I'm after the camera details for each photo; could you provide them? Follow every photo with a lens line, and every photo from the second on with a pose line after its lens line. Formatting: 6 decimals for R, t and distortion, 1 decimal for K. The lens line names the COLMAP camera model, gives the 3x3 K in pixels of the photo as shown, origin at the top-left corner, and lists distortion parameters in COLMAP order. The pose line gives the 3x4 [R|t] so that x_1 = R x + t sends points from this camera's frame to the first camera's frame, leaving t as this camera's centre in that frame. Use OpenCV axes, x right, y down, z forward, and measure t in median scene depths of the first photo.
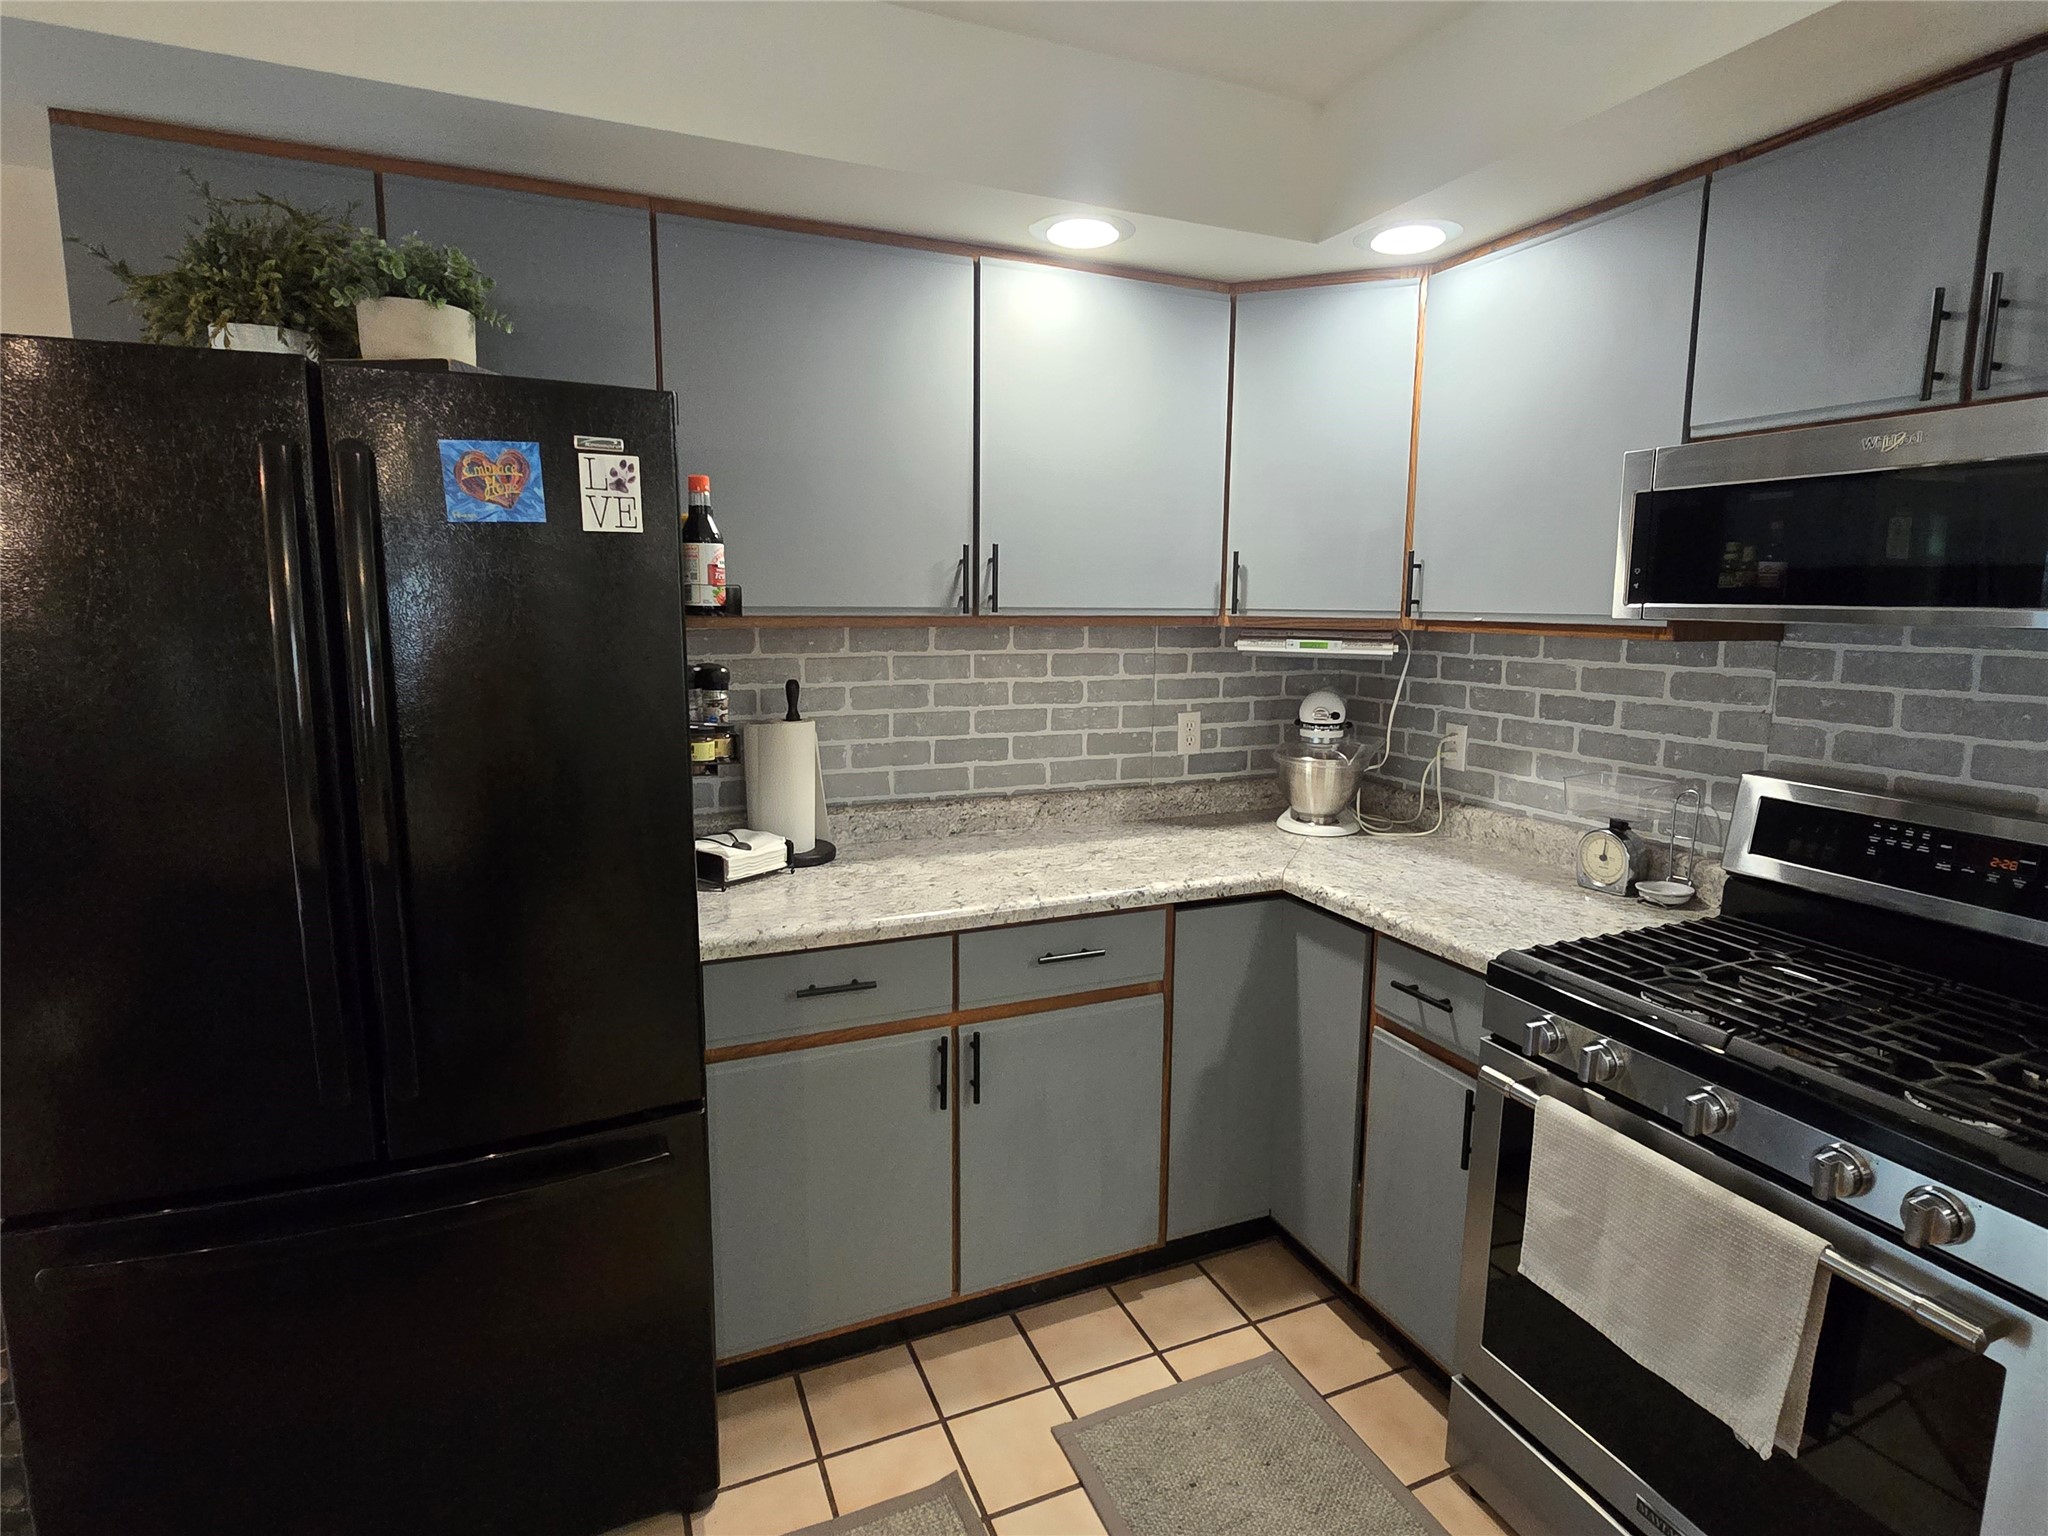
lens RADIAL K [[1030.7, 0, 1021.1], [0, 1030.7, 736.5], [0, 0, 1]] dist [0.000854, -0.000830]
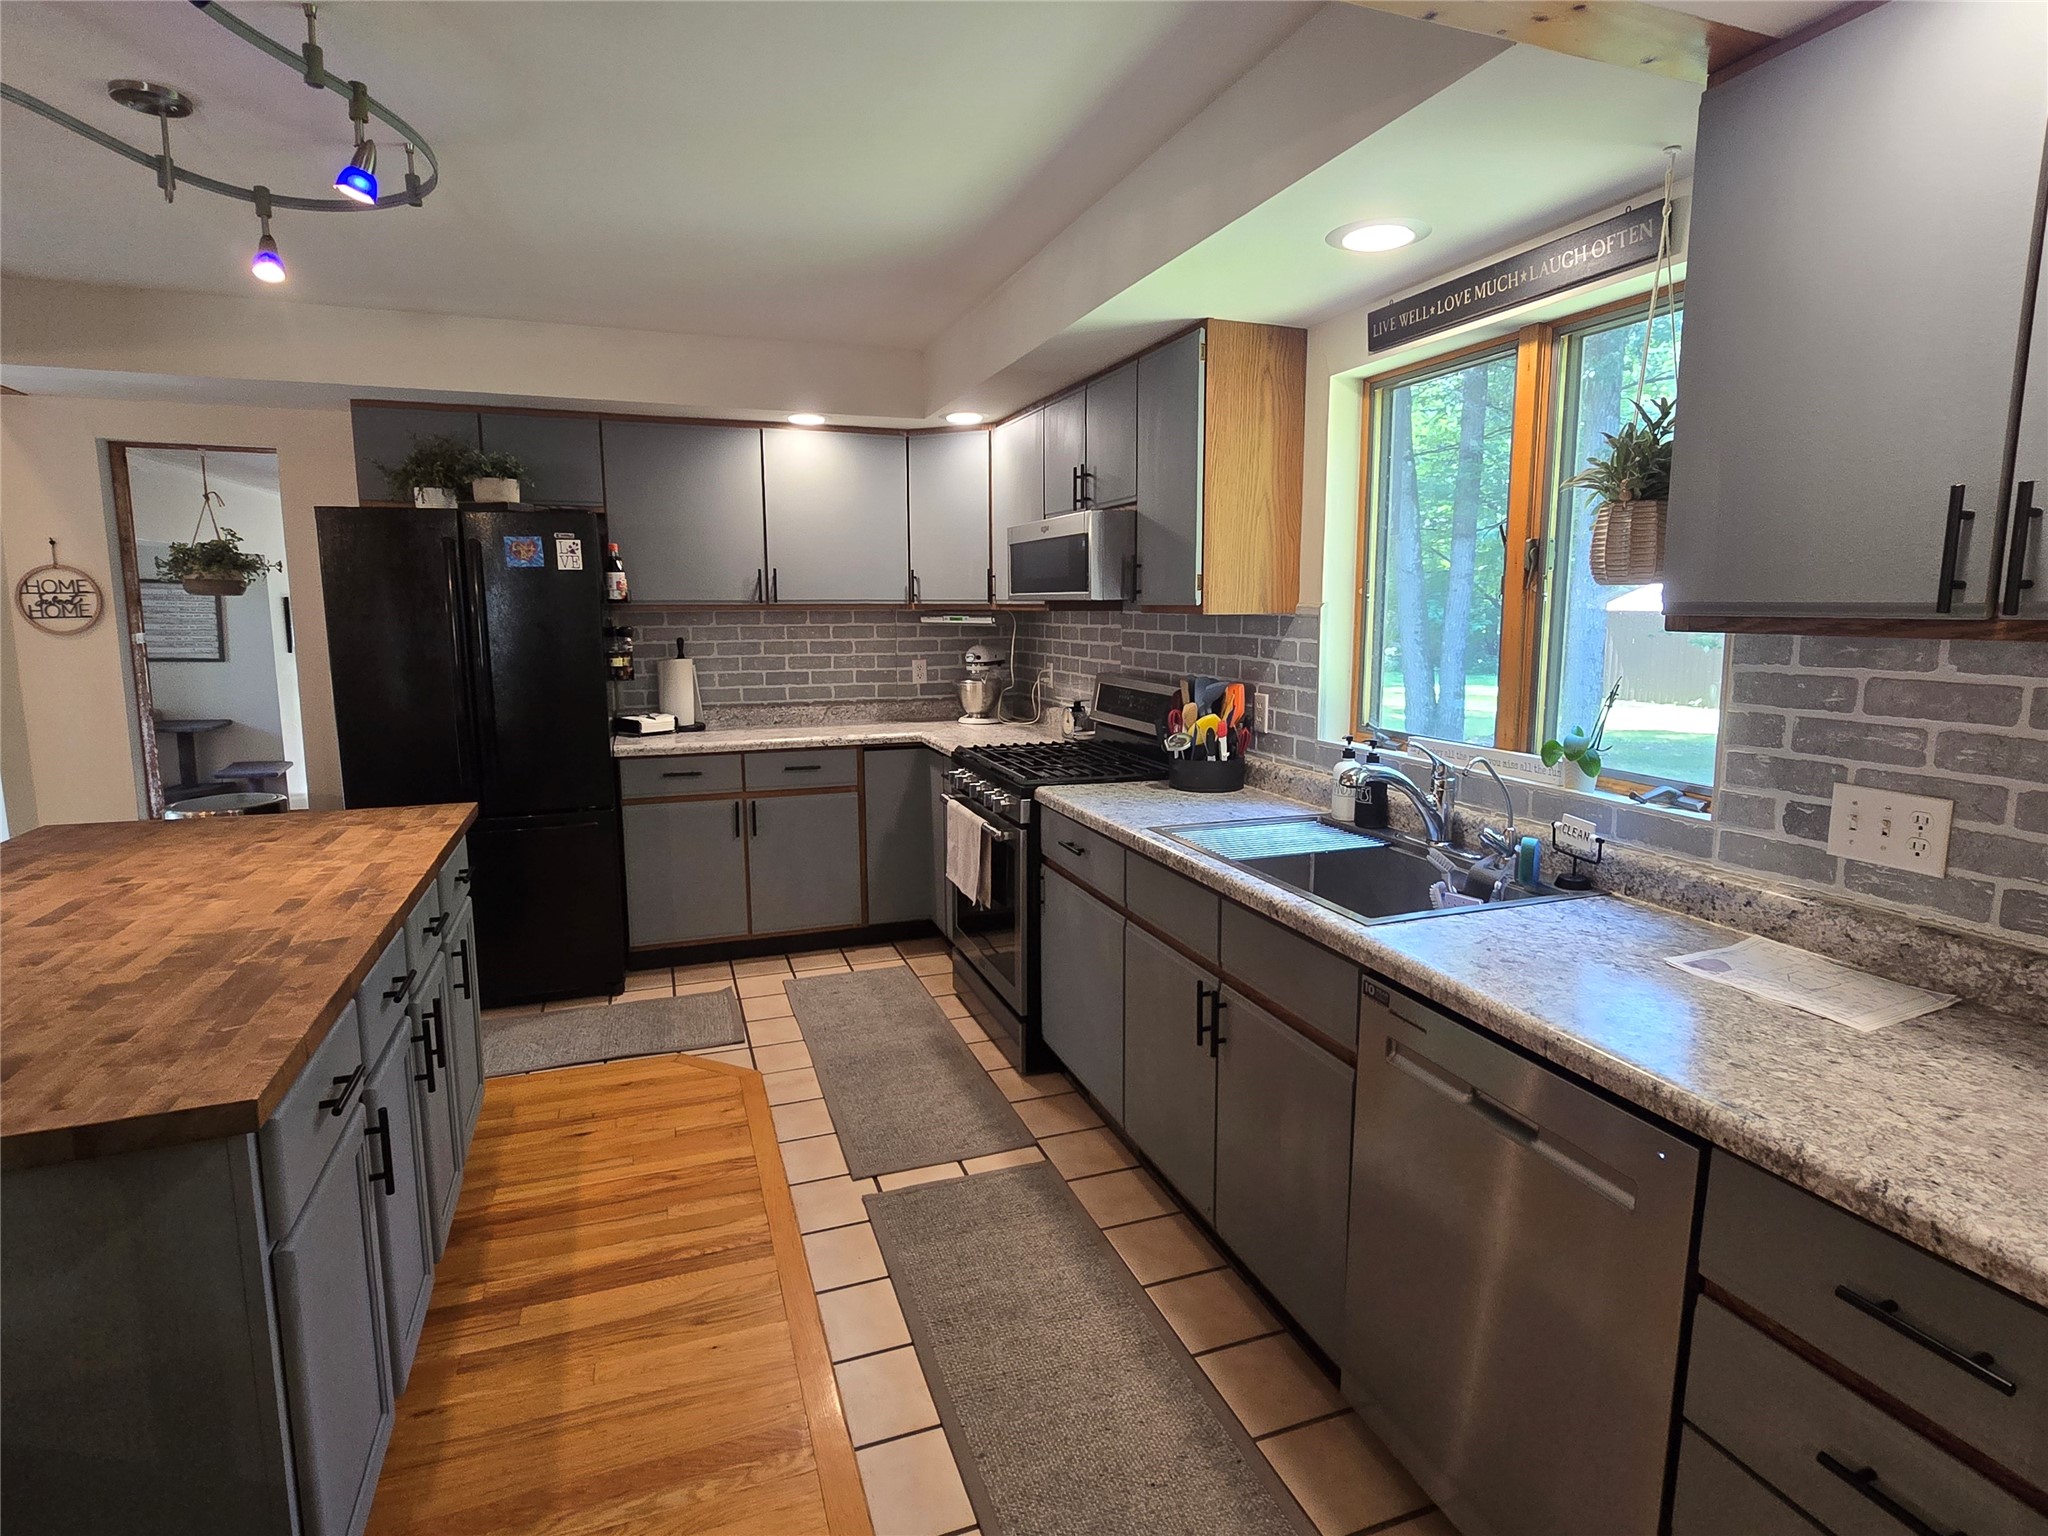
lens RADIAL K [[1030.7, 0, 1021.1], [0, 1030.7, 736.5], [0, 0, 1]] dist [0.000854, -0.000830]
pose [[0.998425, -0.004177, -0.055952, 0.565988], [0.003959, 0.999984, -0.004003, 0.151018], [0.055968, 0.003775, 0.998425, -0.977782]]
